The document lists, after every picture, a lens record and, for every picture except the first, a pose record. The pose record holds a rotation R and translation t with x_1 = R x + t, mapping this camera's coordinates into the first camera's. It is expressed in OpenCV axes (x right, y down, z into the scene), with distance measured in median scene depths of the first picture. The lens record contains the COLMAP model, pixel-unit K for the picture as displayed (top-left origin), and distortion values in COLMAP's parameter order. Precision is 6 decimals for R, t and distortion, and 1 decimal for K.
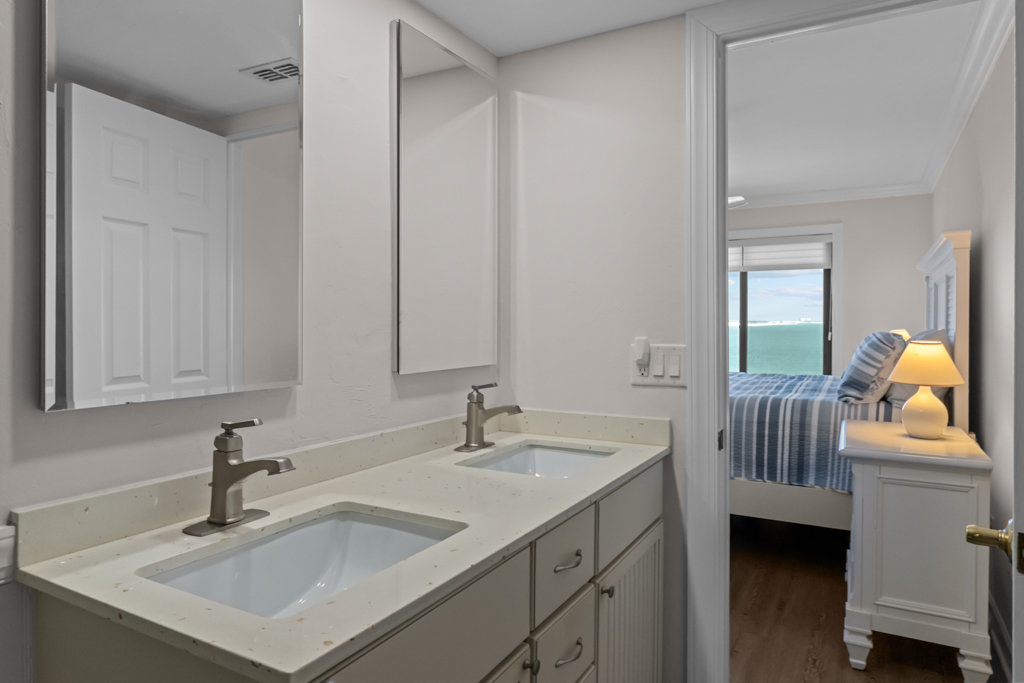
lens RADIAL K [[641.8, 0, 511.3], [0, 641.8, 321.8], [0, 0, 1]] dist [0.004287, 0.001604]
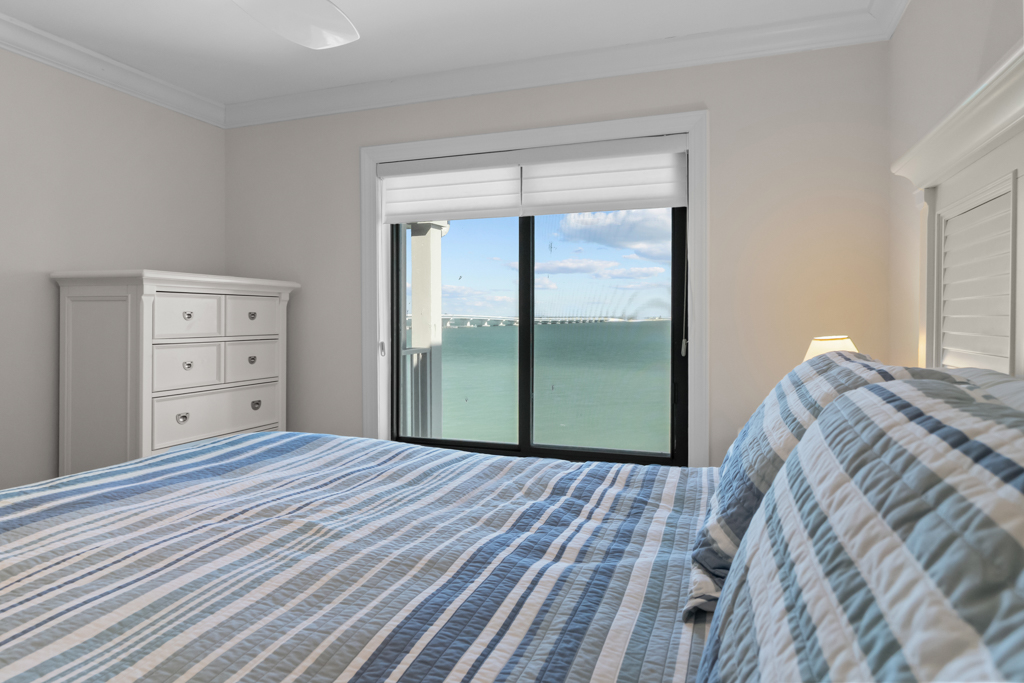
lens RADIAL K [[656.4, 0, 493.1], [0, 656.4, 308.0], [0, 0, 1]] dist [-0.002590, -0.000123]
pose [[0.987935, -0.000301, 0.154870, 0.494046], [0.002410, 0.999907, -0.013431, -0.000027], [-0.154851, 0.013642, 0.987844, 0.954285]]
